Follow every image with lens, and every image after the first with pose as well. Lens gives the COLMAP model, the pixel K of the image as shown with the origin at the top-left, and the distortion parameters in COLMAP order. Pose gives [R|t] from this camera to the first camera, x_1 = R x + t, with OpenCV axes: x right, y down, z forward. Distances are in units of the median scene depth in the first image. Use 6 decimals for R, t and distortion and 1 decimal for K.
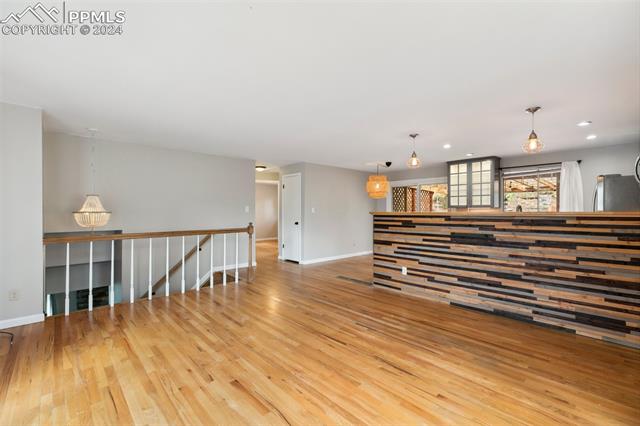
lens RADIAL K [[286.6, 0, 318.5], [0, 286.6, 212.6], [0, 0, 1]] dist [0.001821, 0.000395]
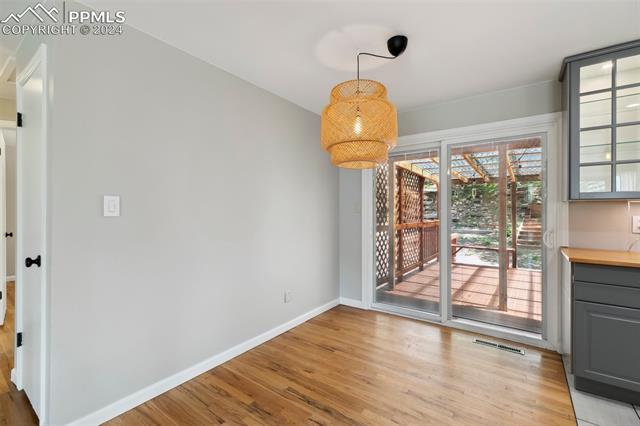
lens RADIAL K [[286.9, 0, 318.8], [0, 286.9, 208.9], [0, 0, 1]] dist [0.003464, -0.000280]
pose [[0.982026, 0.001045, 0.188740, 0.116426], [0.001259, 0.999926, -0.012089, -0.003017], [-0.188739, 0.012110, 0.981953, 0.765845]]
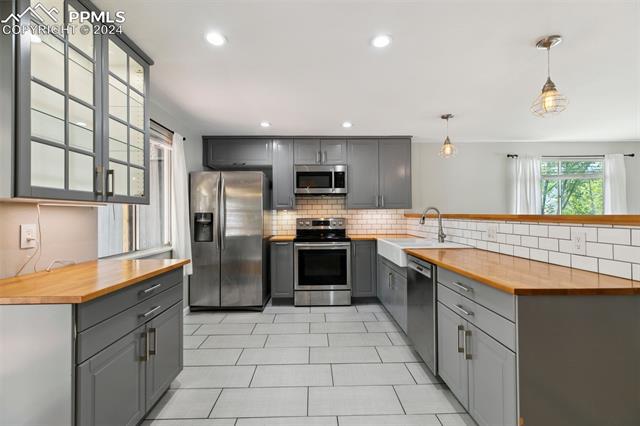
lens RADIAL K [[286.6, 0, 318.5], [0, 286.6, 212.6], [0, 0, 1]] dist [0.001821, 0.000395]
pose [[-0.745498, 0.009687, 0.666438, 0.204405], [0.012763, 0.999919, -0.000258, -0.005284], [-0.666386, 0.008313, -0.745560, 1.049916]]
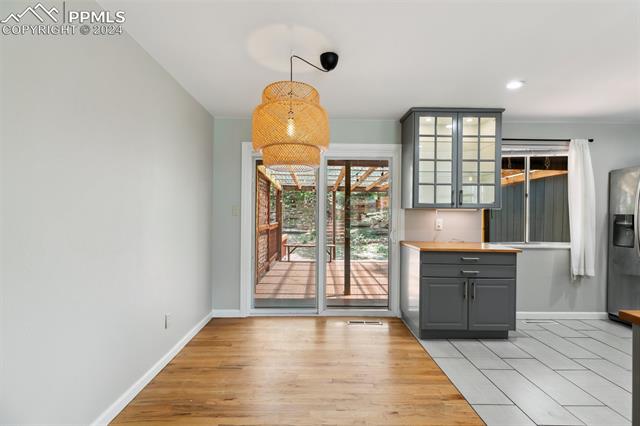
lens RADIAL K [[286.6, 0, 318.5], [0, 286.6, 212.6], [0, 0, 1]] dist [0.001821, 0.000395]
pose [[0.667751, 0.008597, 0.744335, 0.006210], [-0.004335, 0.999961, -0.007660, -0.005071], [-0.744372, 0.001889, 0.667763, 0.839531]]
